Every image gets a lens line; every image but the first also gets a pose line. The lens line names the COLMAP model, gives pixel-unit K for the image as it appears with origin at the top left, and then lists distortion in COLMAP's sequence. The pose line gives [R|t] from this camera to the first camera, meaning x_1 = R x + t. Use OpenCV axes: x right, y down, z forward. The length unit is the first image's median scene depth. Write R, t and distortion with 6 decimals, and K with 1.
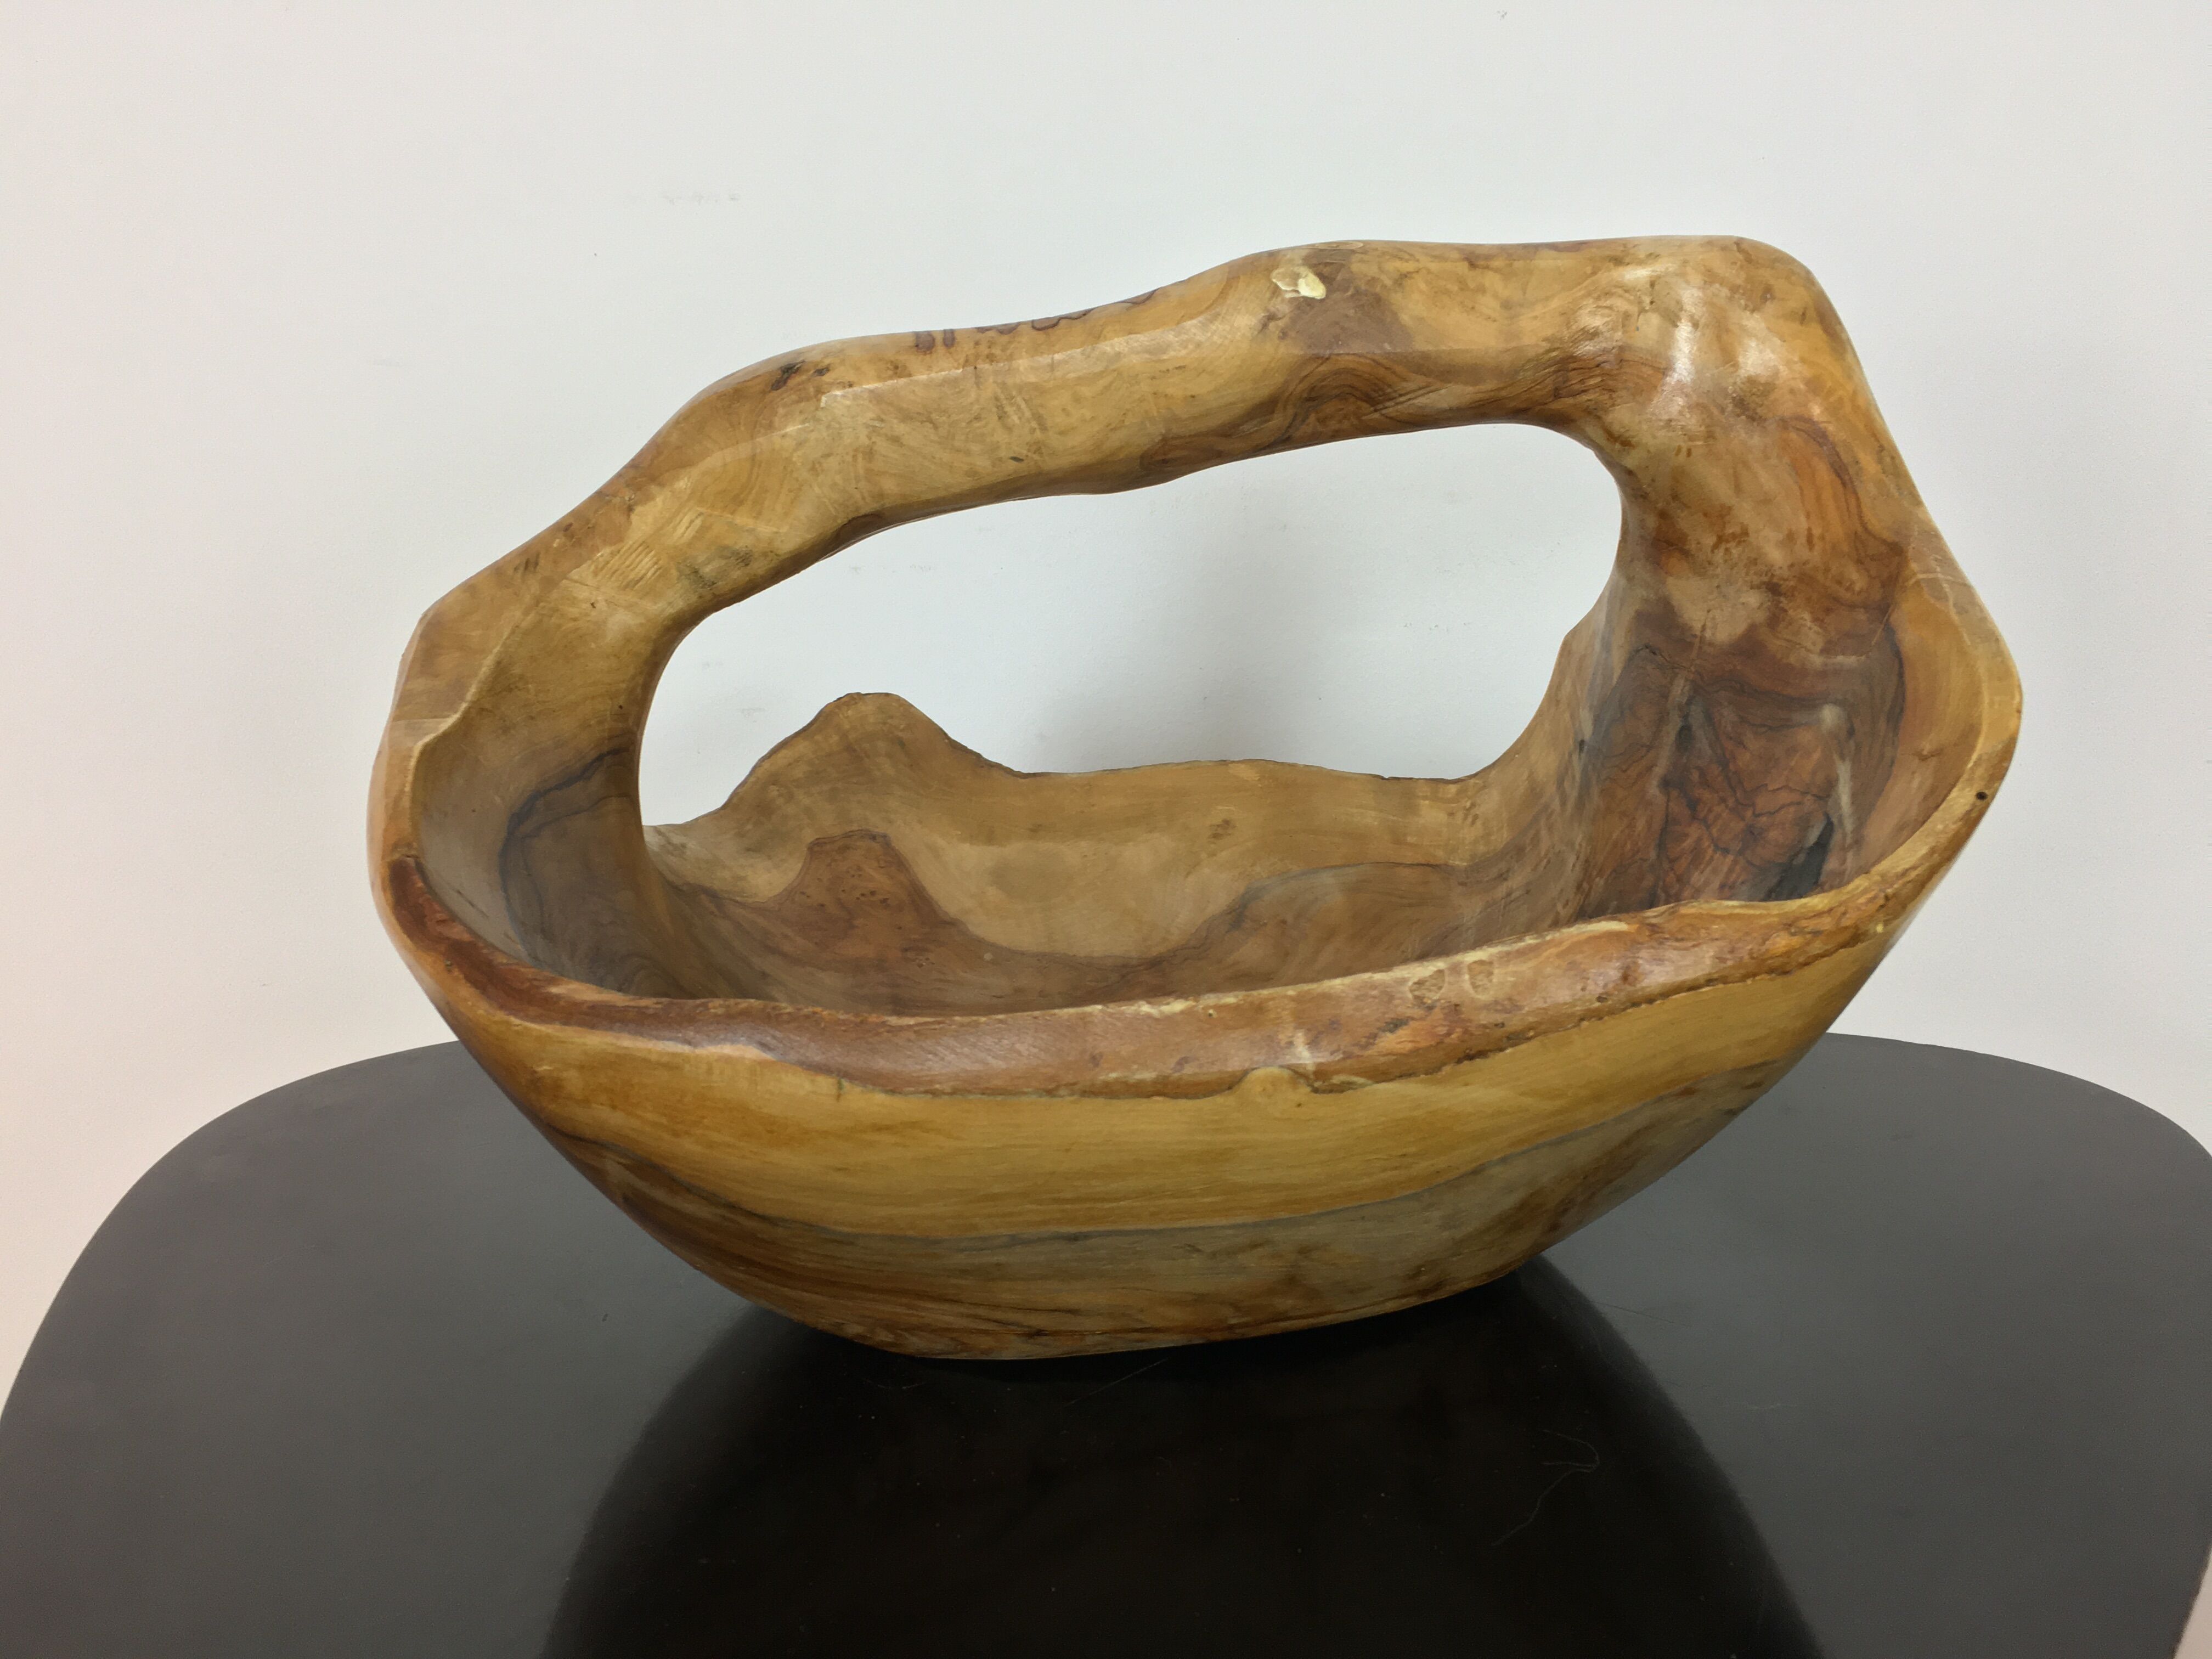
lens RADIAL K [[1903.4, 0, 1104.3], [0, 1903.4, 826.1], [0, 0, 1]] dist [0.046373, 0.003421]
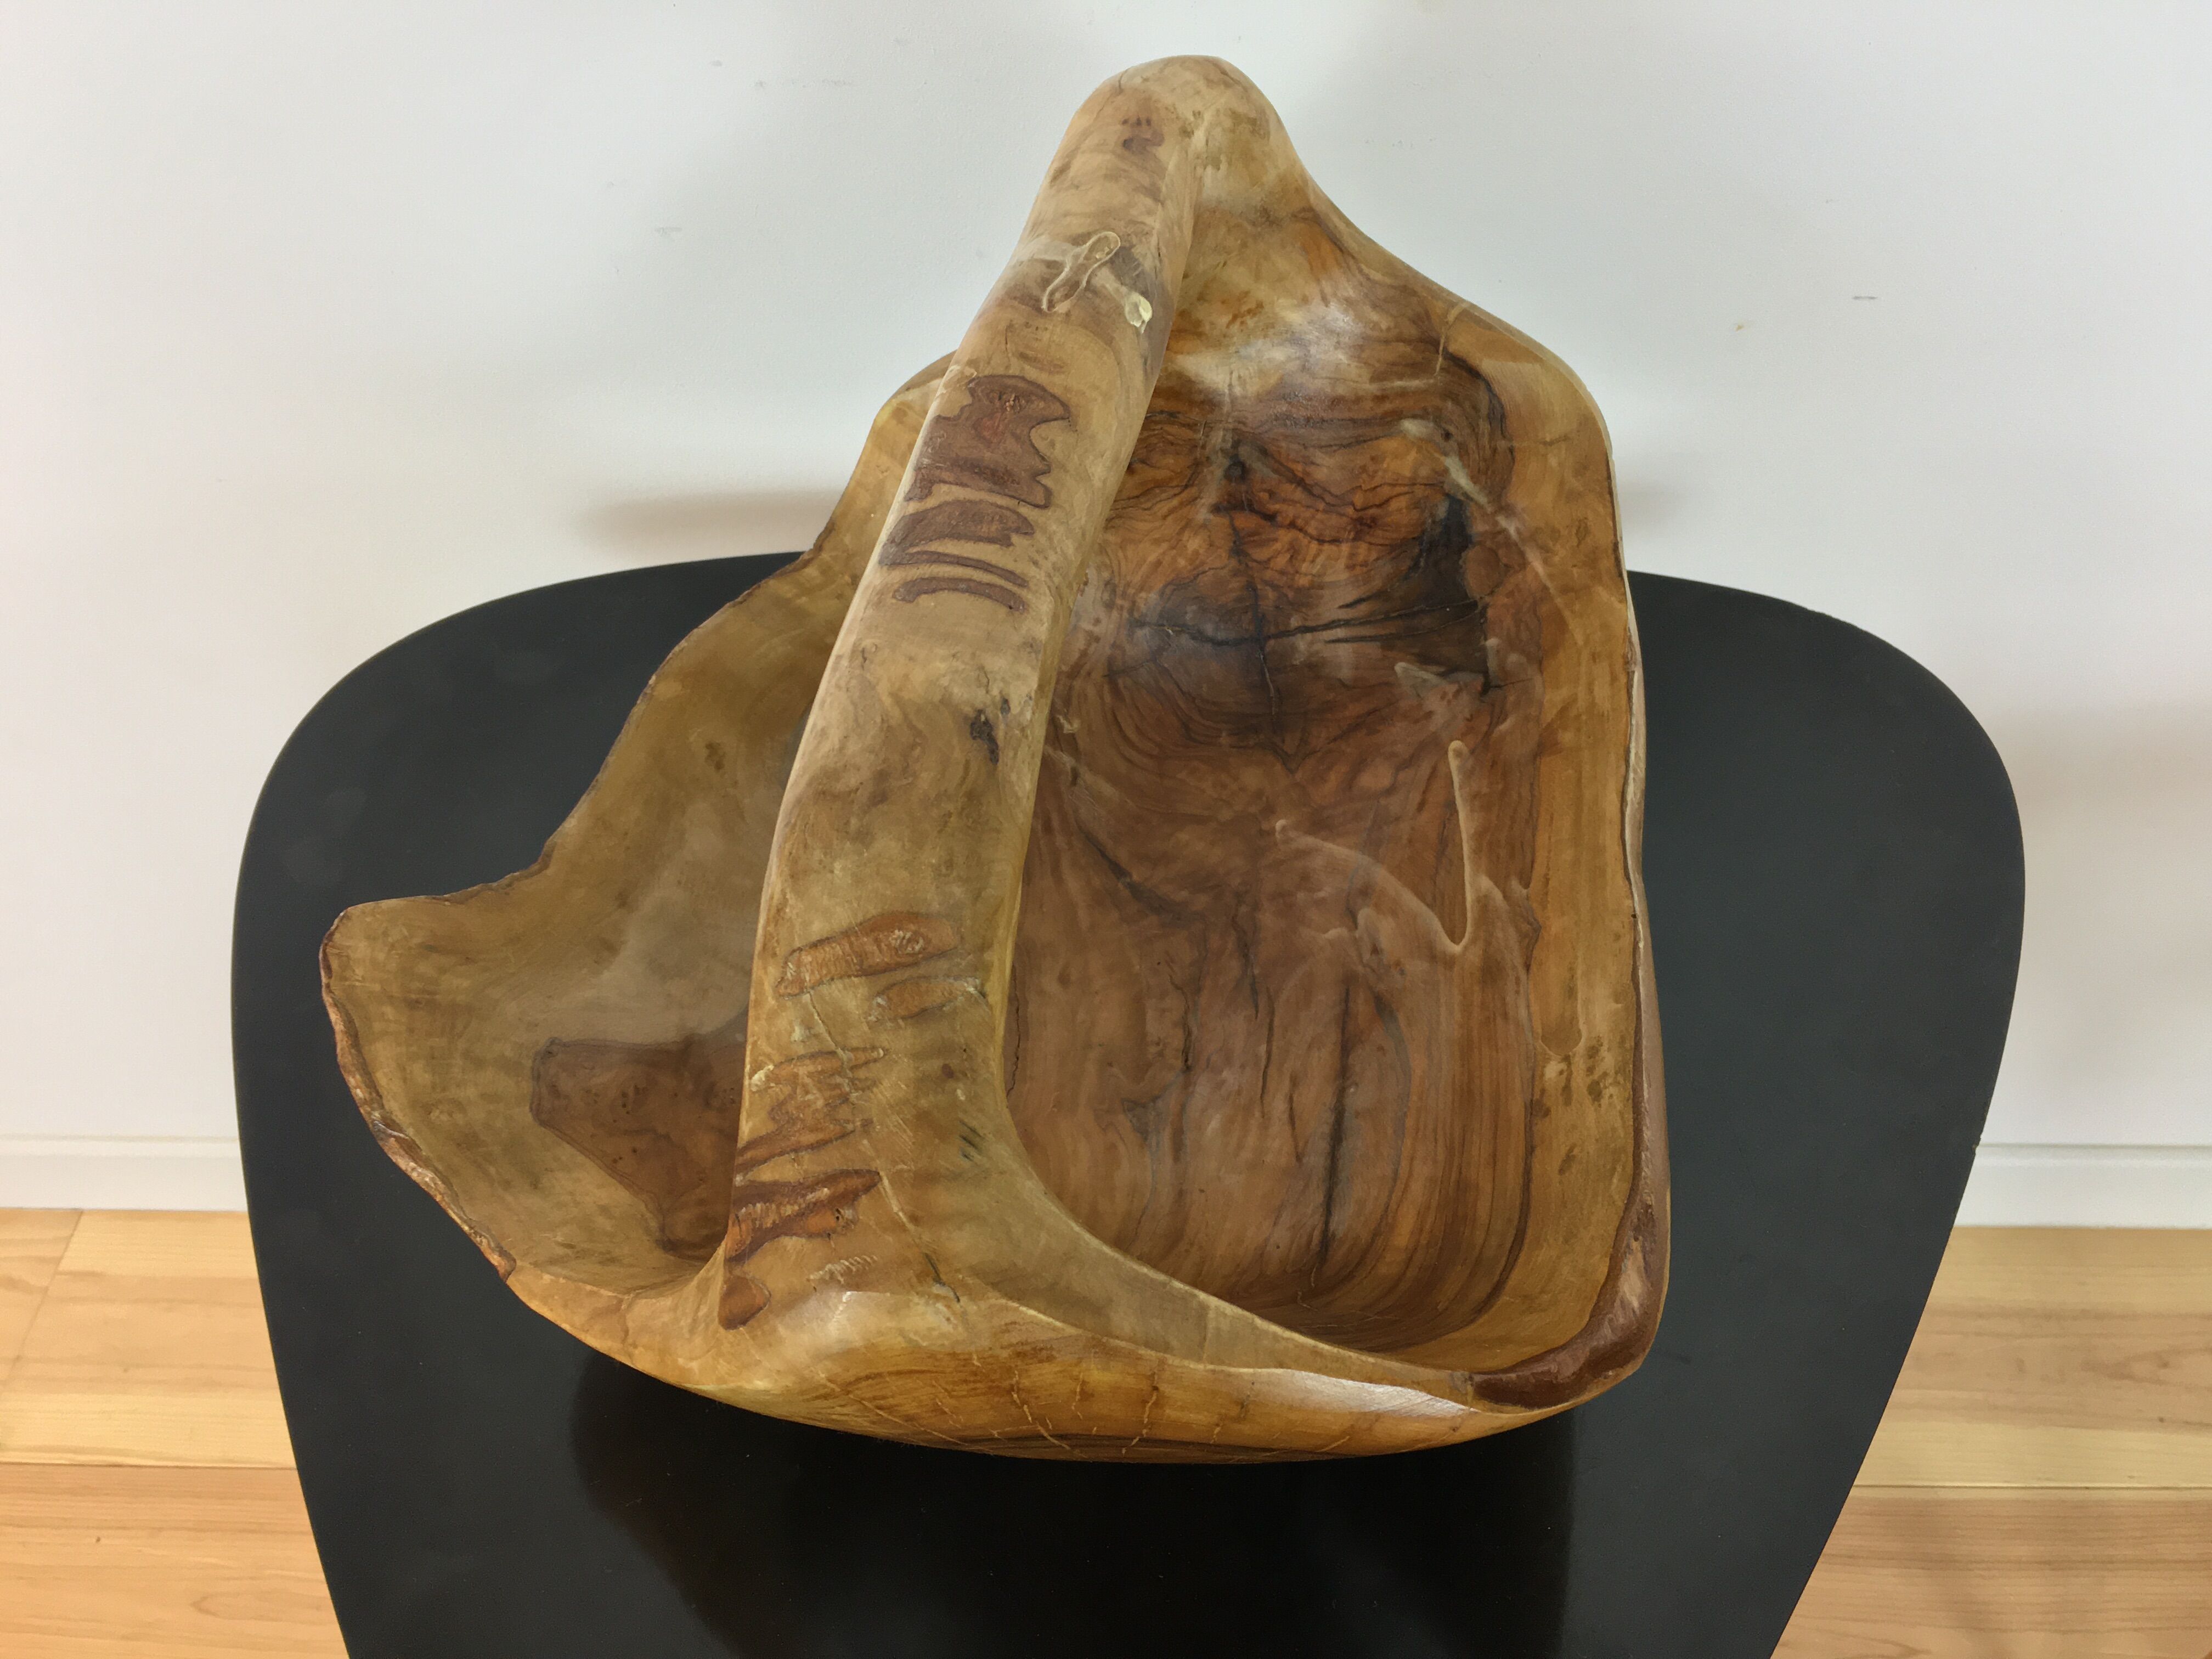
lens RADIAL K [[1903.4, 0, 1104.0], [0, 1903.4, 826.9], [0, 0, 1]] dist [0.046373, 0.003421]
pose [[0.260567, -0.692248, 0.672977, -0.717501], [0.218667, 0.721257, 0.657246, -0.723827], [-0.940367, -0.024099, 0.339308, 0.681166]]
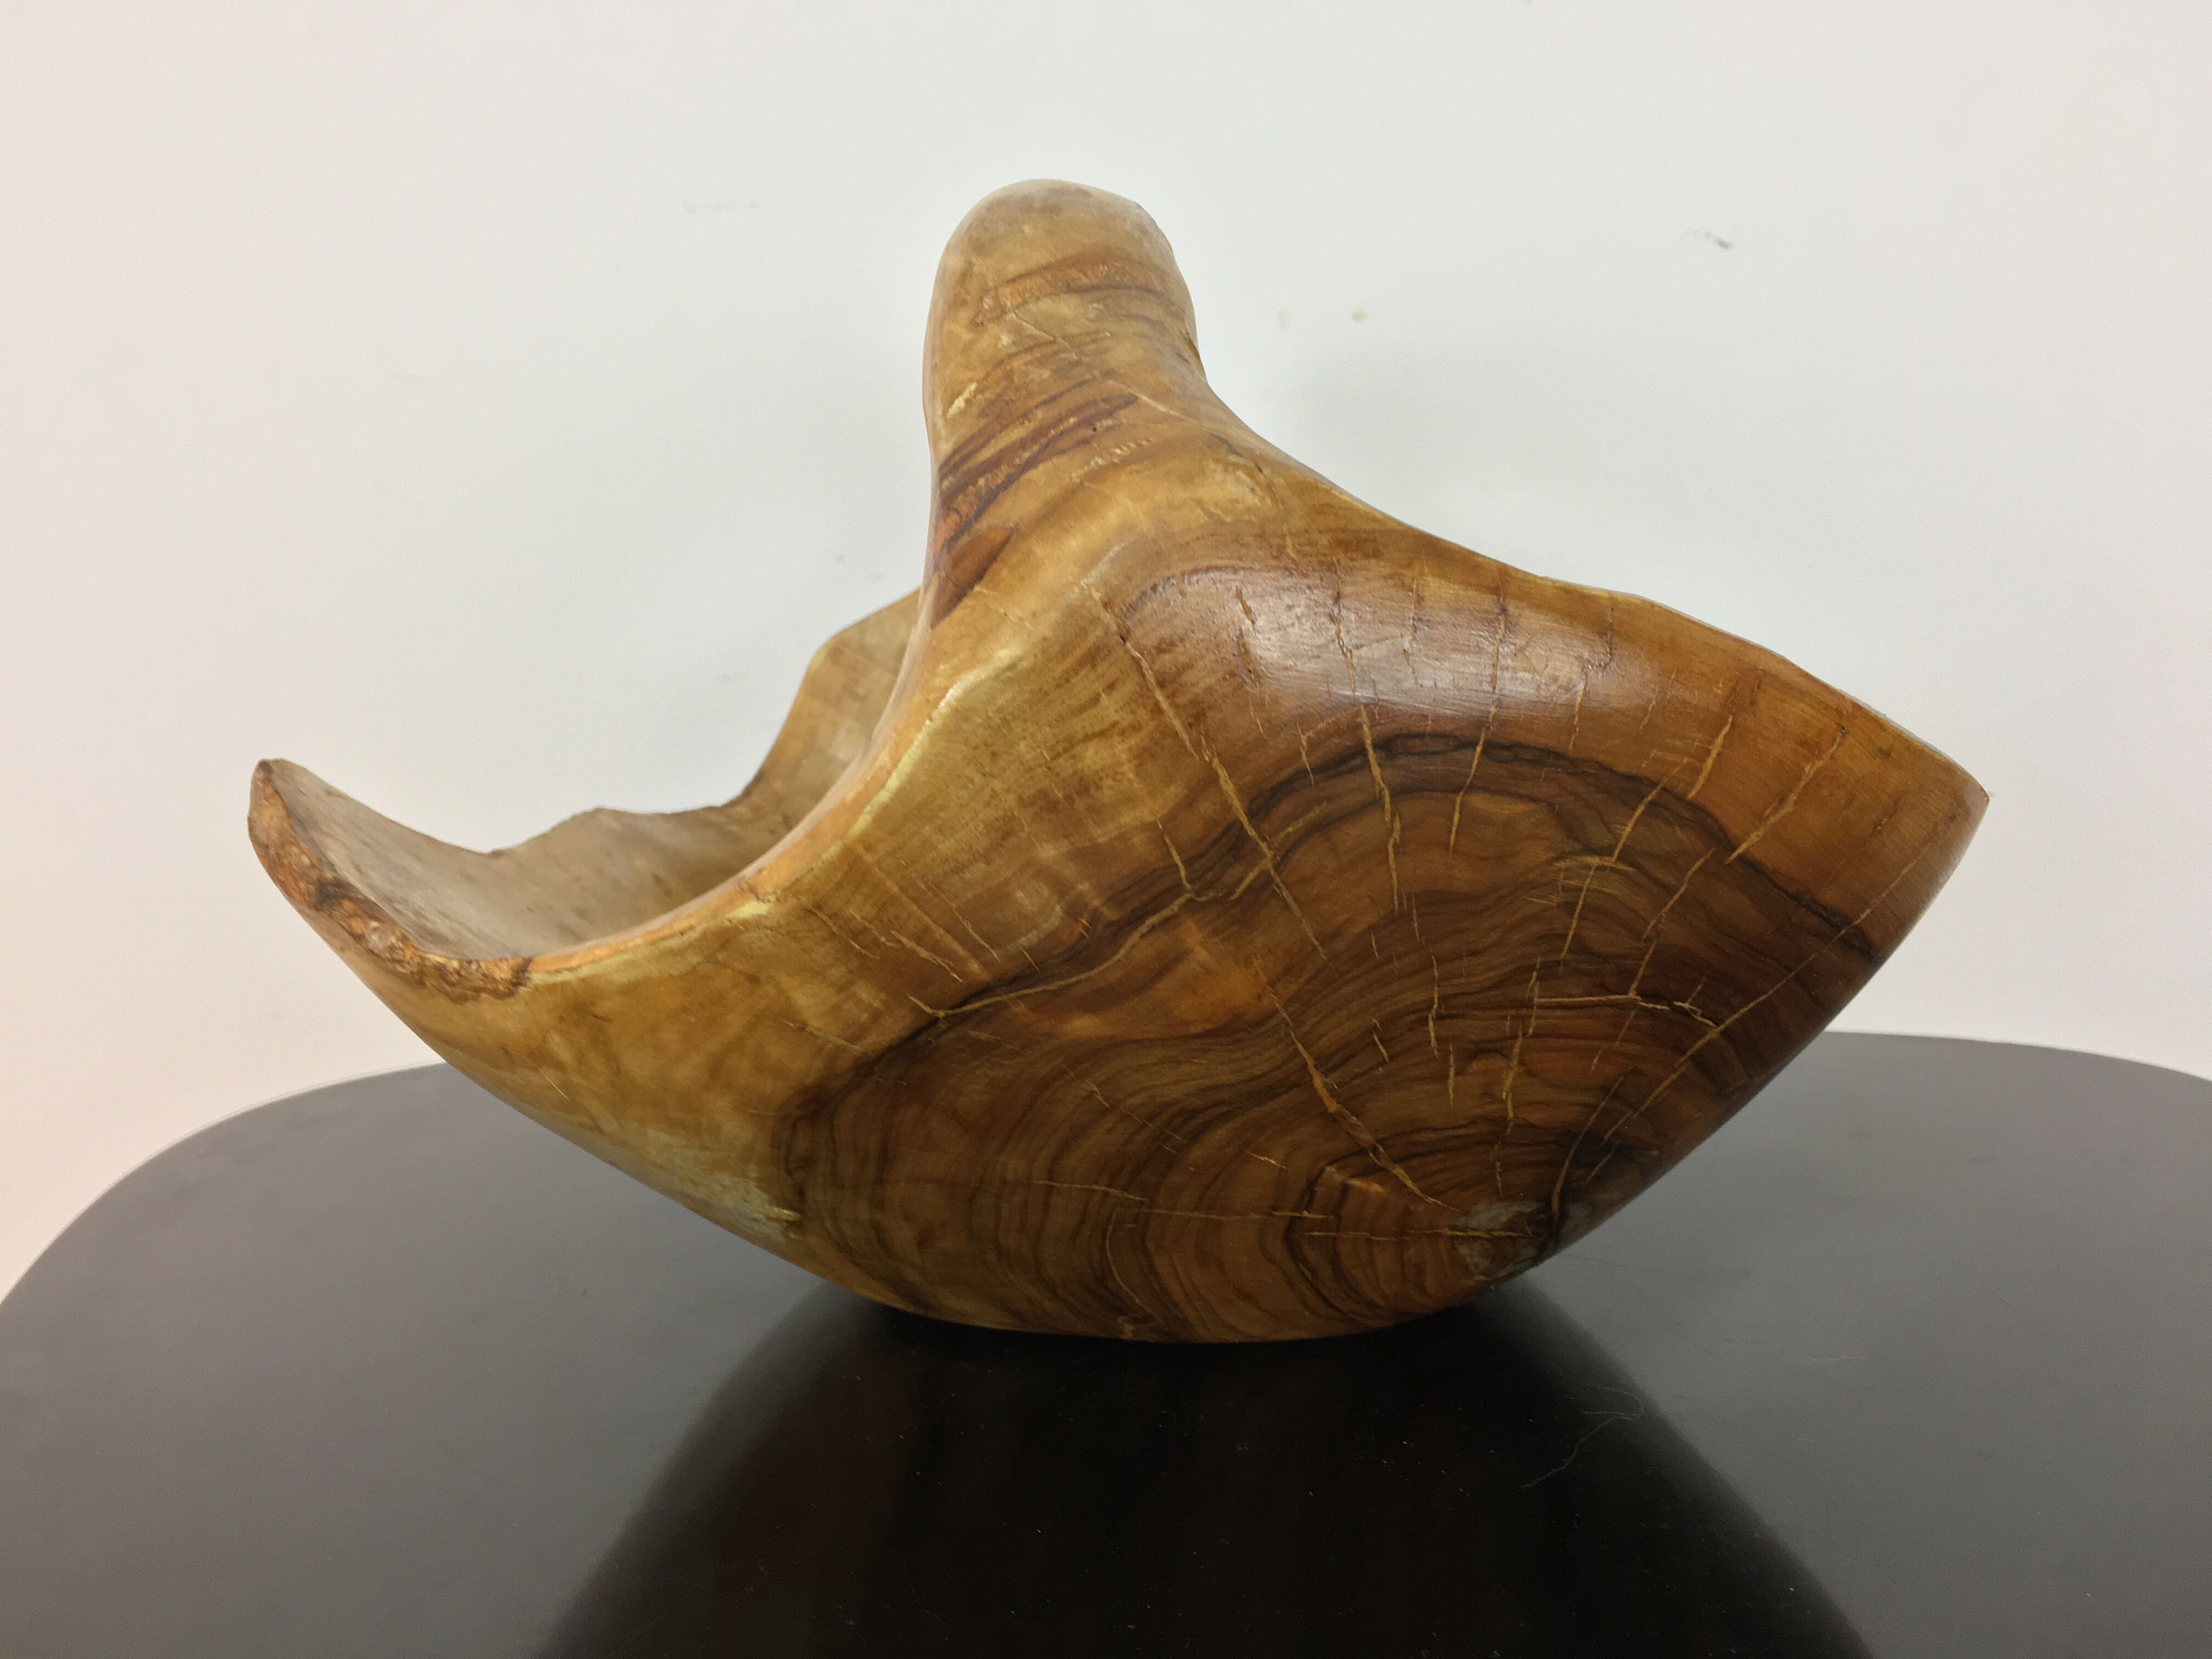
lens RADIAL K [[1903.4, 0, 1097.5], [0, 1903.4, 825.8], [0, 0, 1]] dist [0.046373, 0.003421]
pose [[0.047169, -0.087276, 0.995067, -0.981433], [0.226476, 0.971168, 0.074444, -0.046494], [-0.972874, 0.221847, 0.065575, 1.026097]]
